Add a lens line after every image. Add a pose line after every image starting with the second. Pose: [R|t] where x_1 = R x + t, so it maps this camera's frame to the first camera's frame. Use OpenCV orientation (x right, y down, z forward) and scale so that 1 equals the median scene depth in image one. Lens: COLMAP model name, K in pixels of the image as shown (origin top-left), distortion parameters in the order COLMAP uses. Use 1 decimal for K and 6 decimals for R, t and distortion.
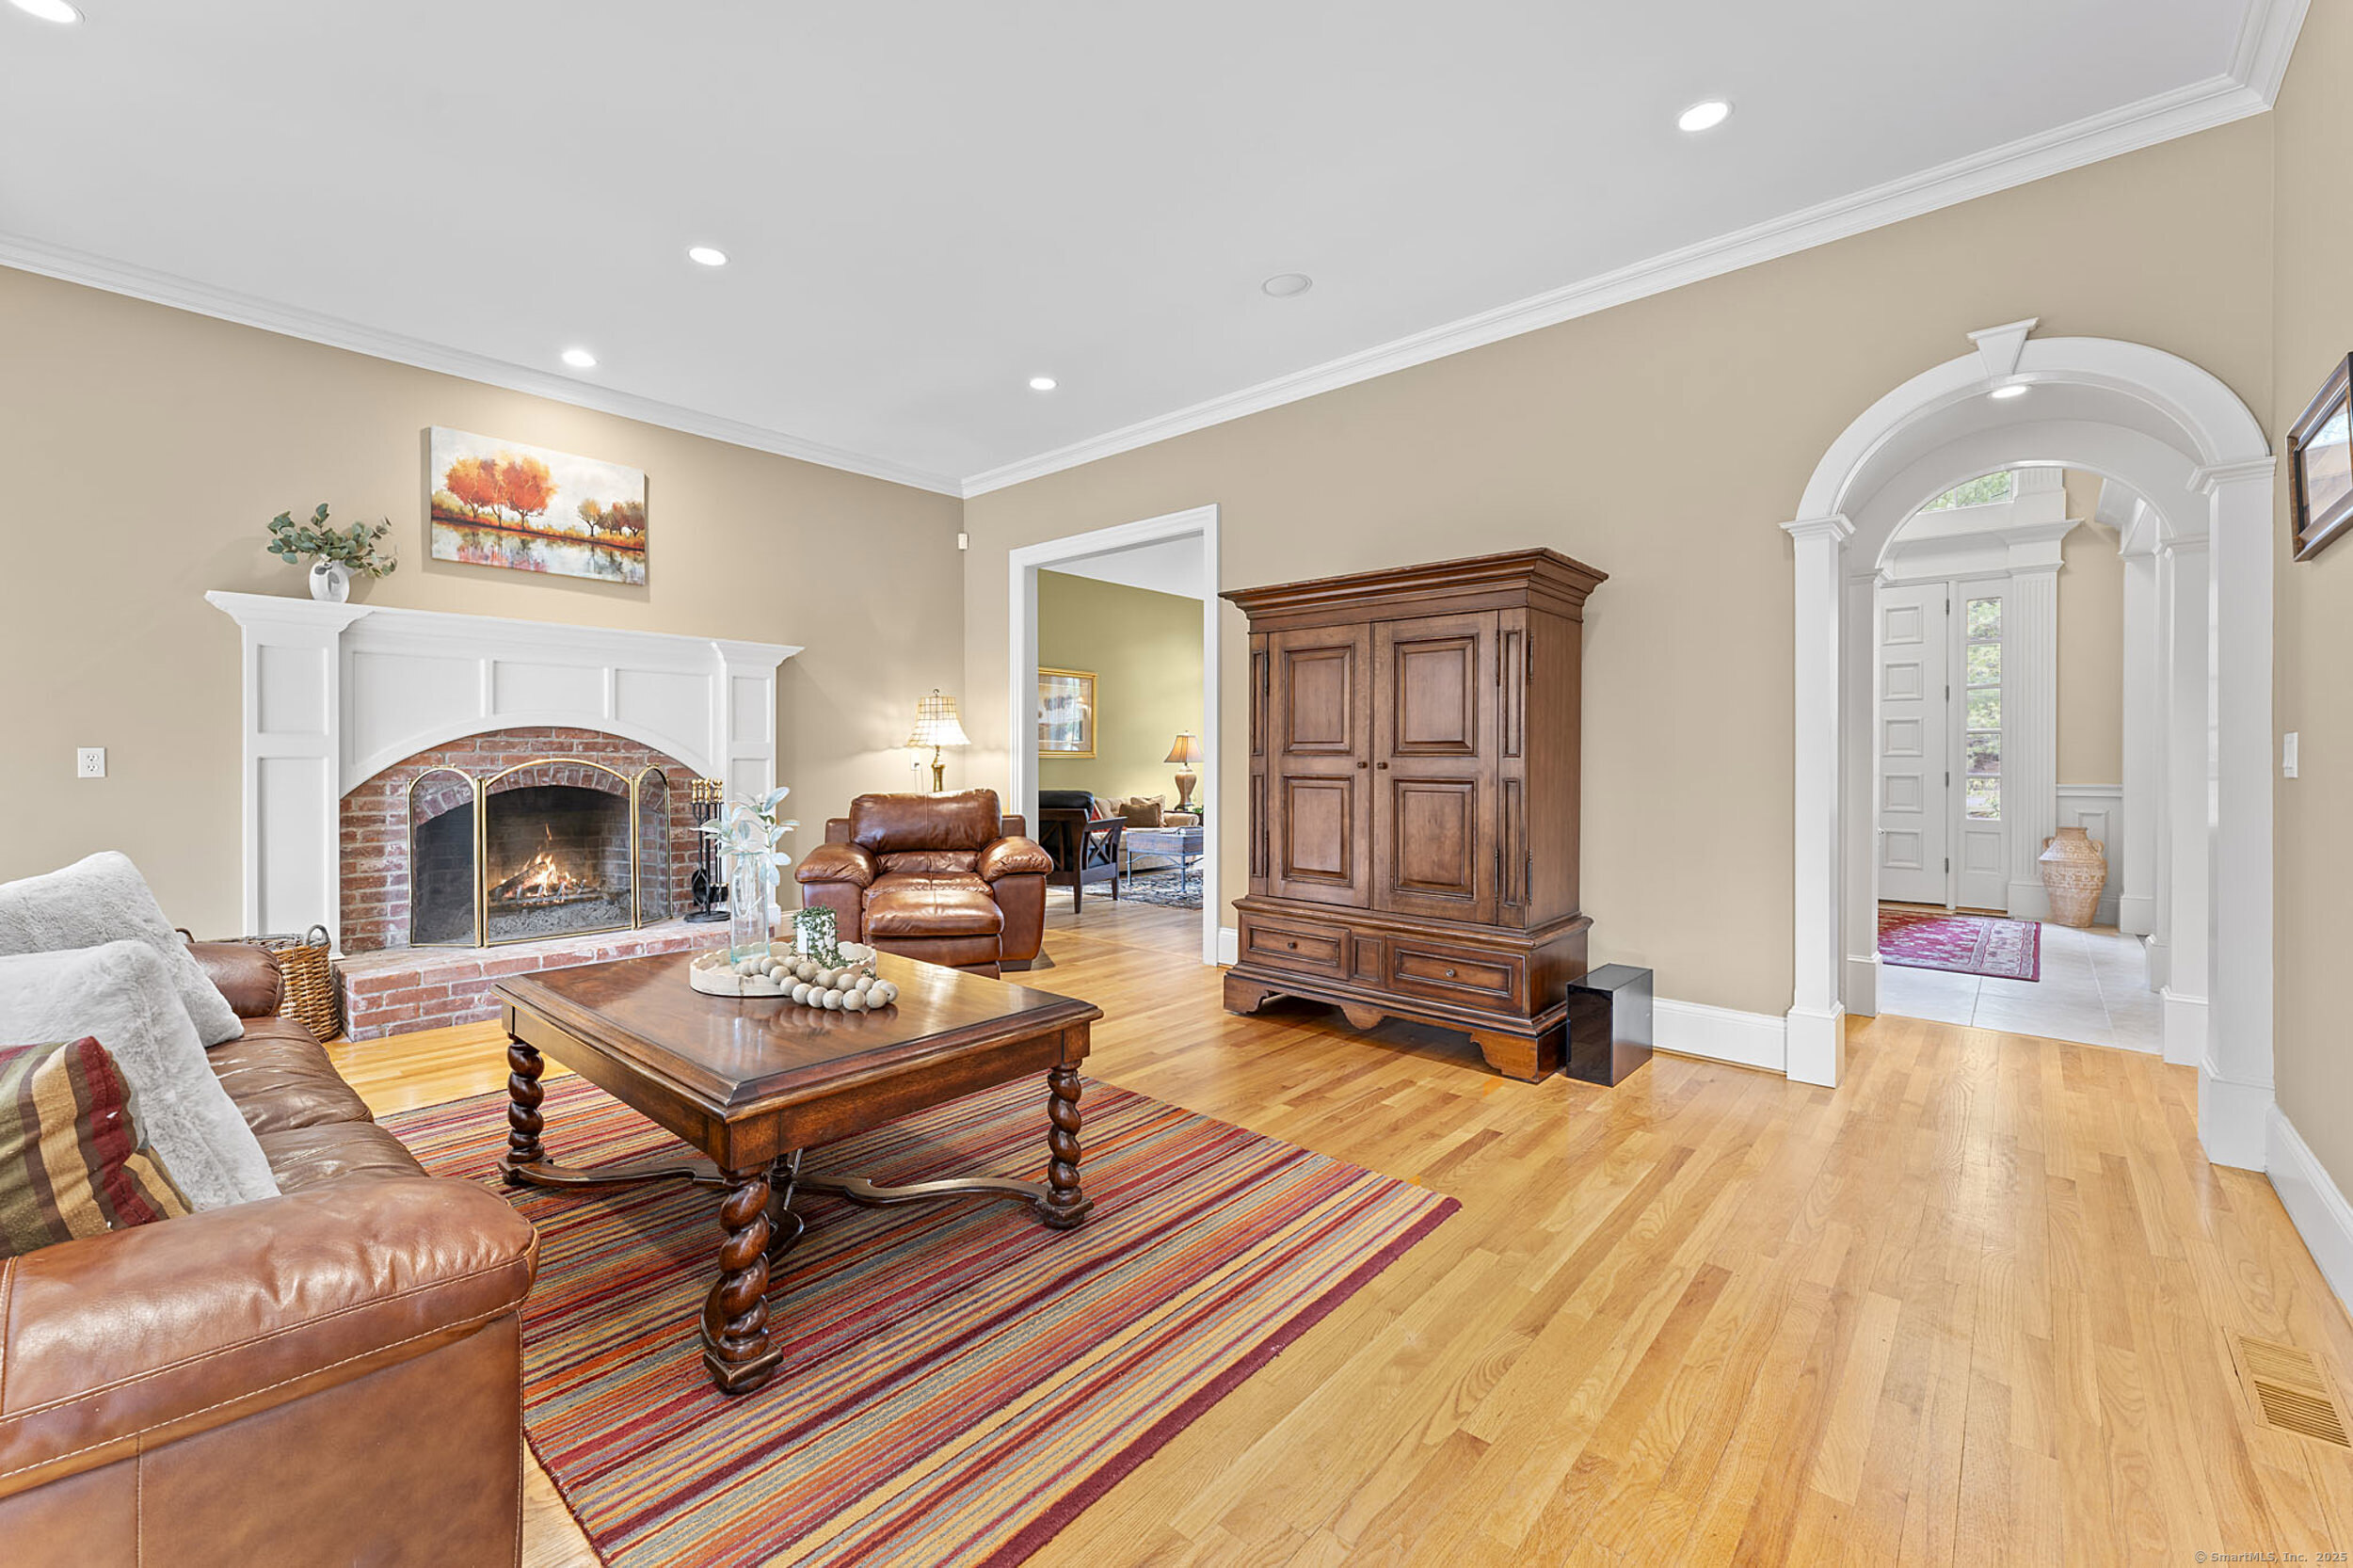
lens RADIAL K [[959.4, 0, 1161.0], [0, 959.4, 768.7], [0, 0, 1]] dist [0.000332, -0.000403]
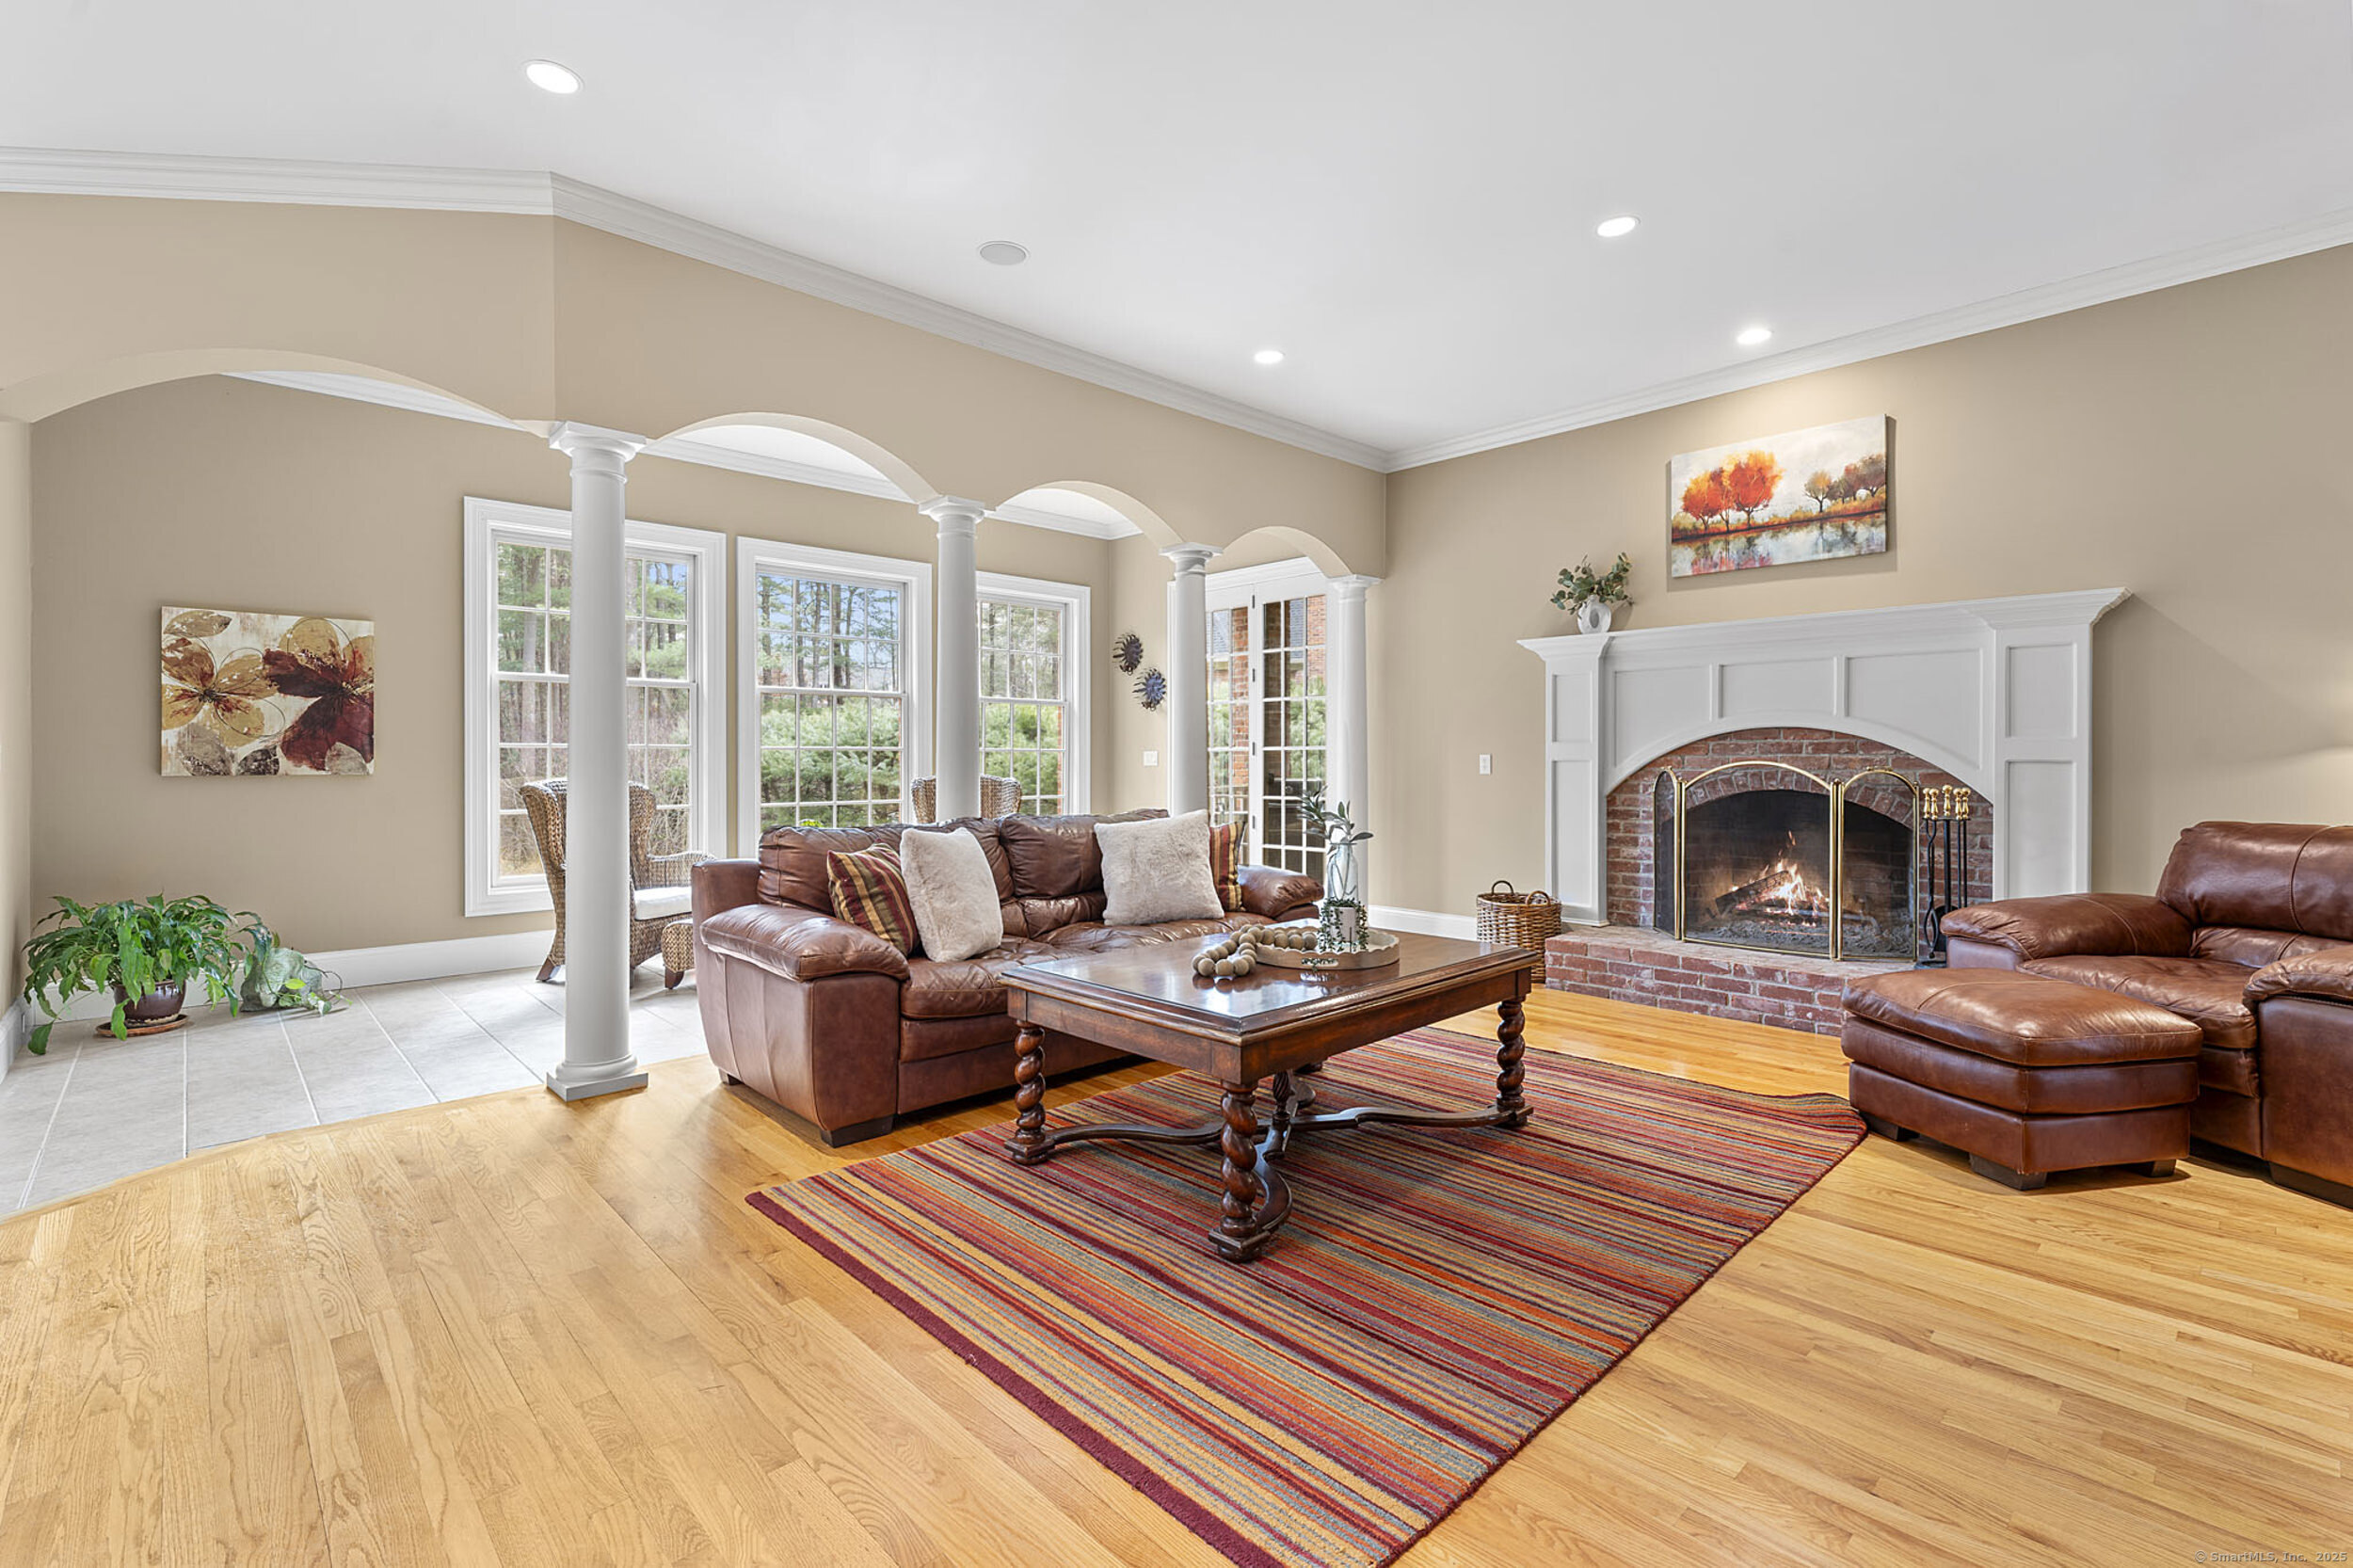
lens RADIAL K [[1054.2, 0, 1168.9], [0, 1054.2, 772.8], [0, 0, 1]] dist [0.000091, 0.000245]
pose [[-0.081800, 0.008651, -0.996611, 0.482632], [-0.010385, 0.999901, 0.009532, -0.003008], [0.996595, 0.011129, -0.081702, 0.527405]]
